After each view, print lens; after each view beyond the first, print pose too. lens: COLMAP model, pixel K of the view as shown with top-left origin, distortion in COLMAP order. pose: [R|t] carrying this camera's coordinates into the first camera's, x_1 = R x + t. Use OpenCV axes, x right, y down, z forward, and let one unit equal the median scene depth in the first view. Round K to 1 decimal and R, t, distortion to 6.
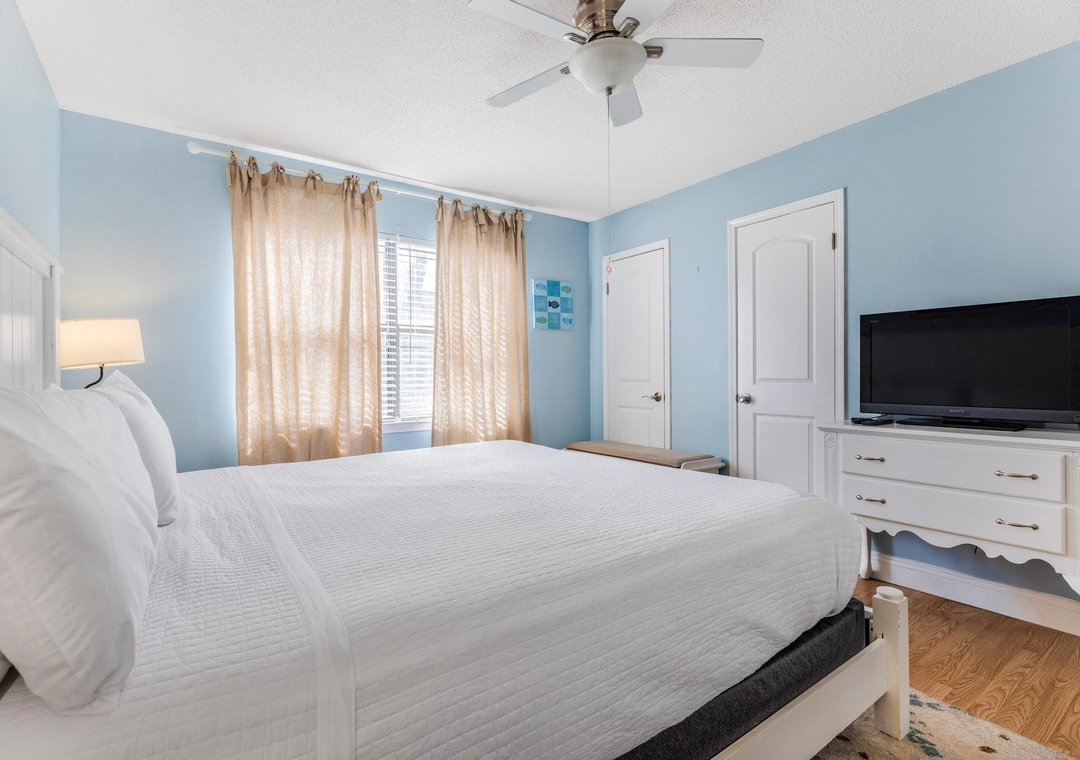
lens RADIAL K [[528.7, 0, 506.6], [0, 528.7, 382.8], [0, 0, 1]] dist [0.000645, -0.000440]
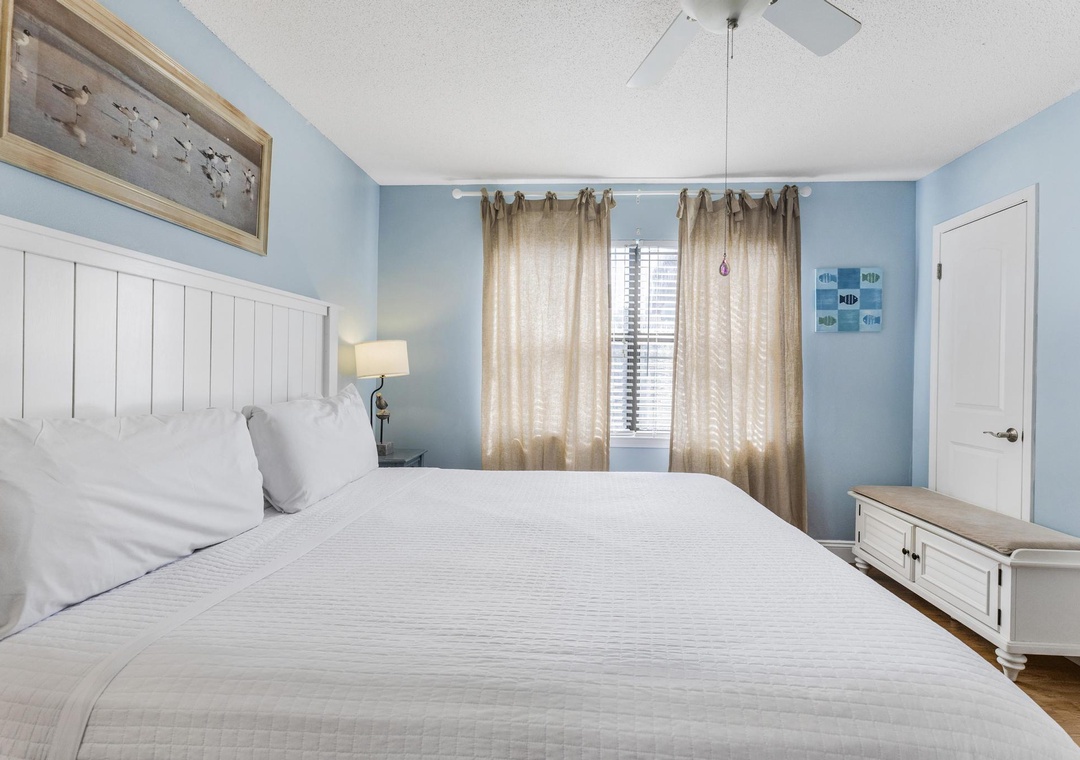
lens RADIAL K [[528.7, 0, 539.0], [0, 528.7, 374.0], [0, 0, 1]] dist [0.000645, -0.000440]
pose [[0.782579, 0.021199, -0.622190, 0.262299], [-0.026429, 0.999650, 0.000818, -0.036332], [0.621990, 0.015803, 0.782866, 0.158390]]
